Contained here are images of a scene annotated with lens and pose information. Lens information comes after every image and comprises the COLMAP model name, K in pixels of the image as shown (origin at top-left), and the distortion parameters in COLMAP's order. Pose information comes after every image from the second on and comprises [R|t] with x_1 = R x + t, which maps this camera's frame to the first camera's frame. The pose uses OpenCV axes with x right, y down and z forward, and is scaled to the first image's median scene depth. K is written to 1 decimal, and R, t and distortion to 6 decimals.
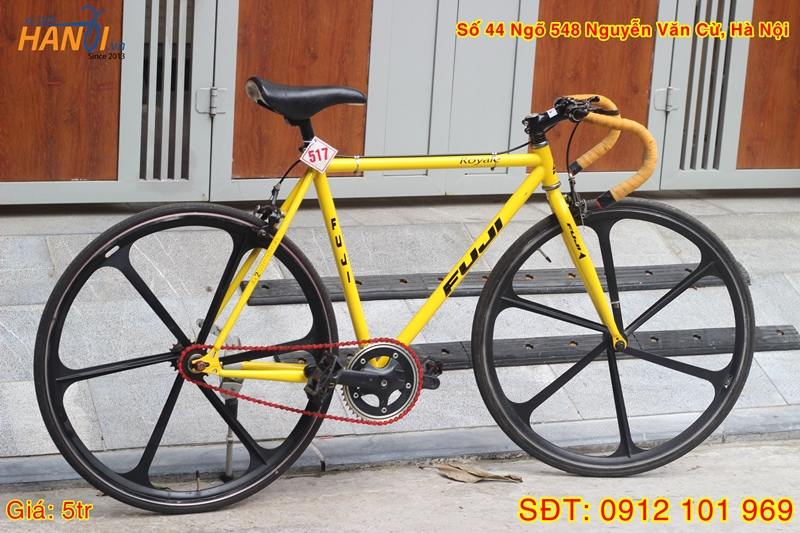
lens RADIAL K [[1936.5, 0, 400.0], [0, 1936.5, 266.5], [0, 0, 1]] dist [-0.061125, -0.538601]
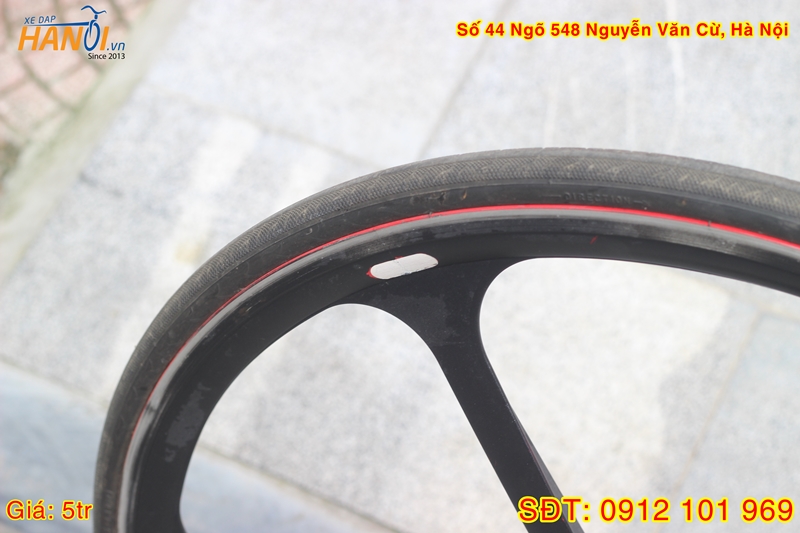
lens RADIAL K [[1936.5, 0, 400.0], [0, 1936.5, 266.5], [0, 0, 1]] dist [-0.061125, -0.538601]
pose [[0.672816, 0.478819, -0.563960, -0.029010], [-0.165757, 0.840490, 0.515849, -0.108699], [0.721002, -0.253591, 0.644863, 0.811268]]
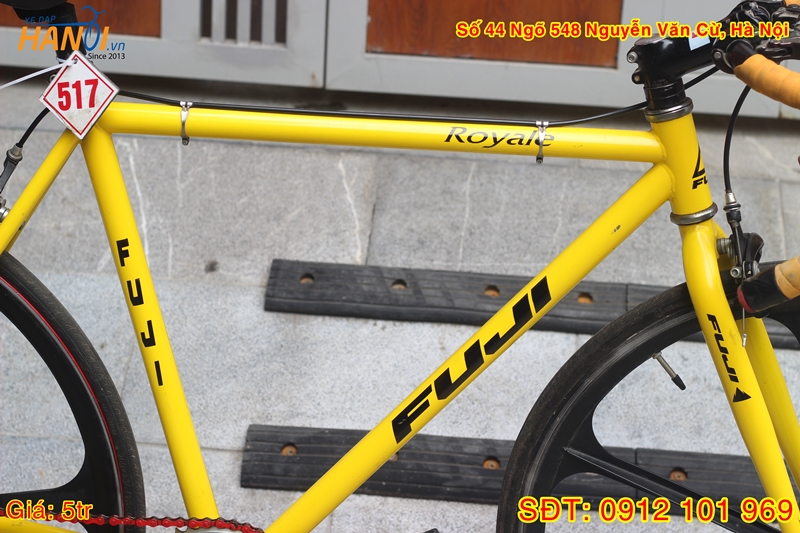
lens RADIAL K [[1922.6, 0, 400.0], [0, 1922.6, 266.5], [0, 0, 1]] dist [-0.069686, -0.495464]
pose [[0.908230, 0.151779, -0.389977, 0.185535], [-0.097824, 0.983092, 0.154793, -0.089294], [0.406877, -0.102438, 0.907721, 0.619776]]
